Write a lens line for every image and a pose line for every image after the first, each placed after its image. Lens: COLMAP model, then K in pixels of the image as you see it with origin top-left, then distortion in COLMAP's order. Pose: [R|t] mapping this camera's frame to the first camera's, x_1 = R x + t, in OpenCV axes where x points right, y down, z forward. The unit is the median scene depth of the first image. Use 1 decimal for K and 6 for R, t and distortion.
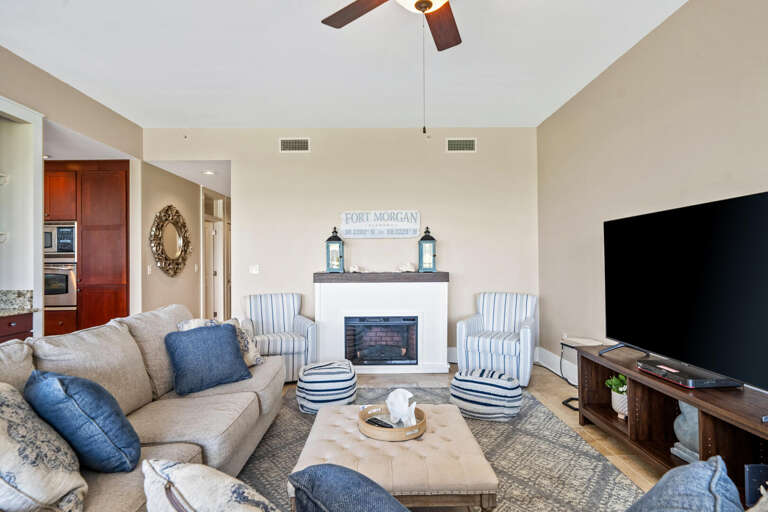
lens RADIAL K [[364.0, 0, 385.7], [0, 364.0, 260.3], [0, 0, 1]] dist [-0.000040, -0.000009]
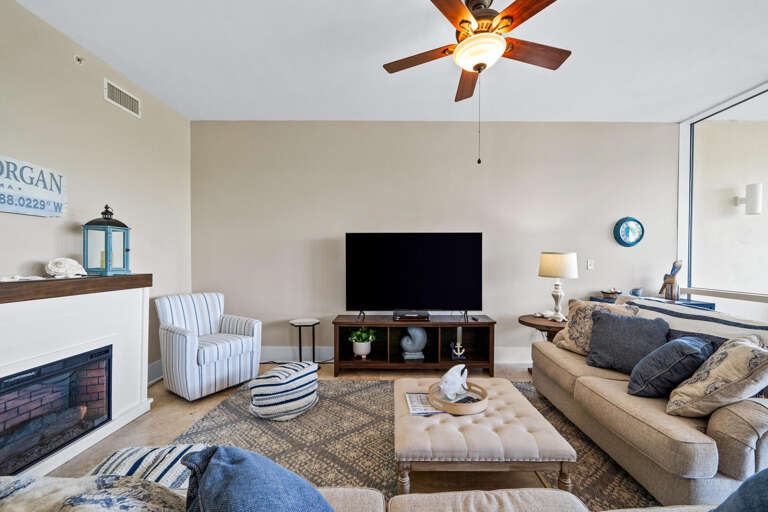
lens RADIAL K [[304.1, 0, 382.3], [0, 304.1, 258.0], [0, 0, 1]] dist [-0.002181, -0.000264]
pose [[0.069227, 0.002627, 0.997597, -0.405187], [-0.008984, 0.999958, -0.002009, -0.001308], [-0.997560, -0.008823, 0.069248, 0.489195]]
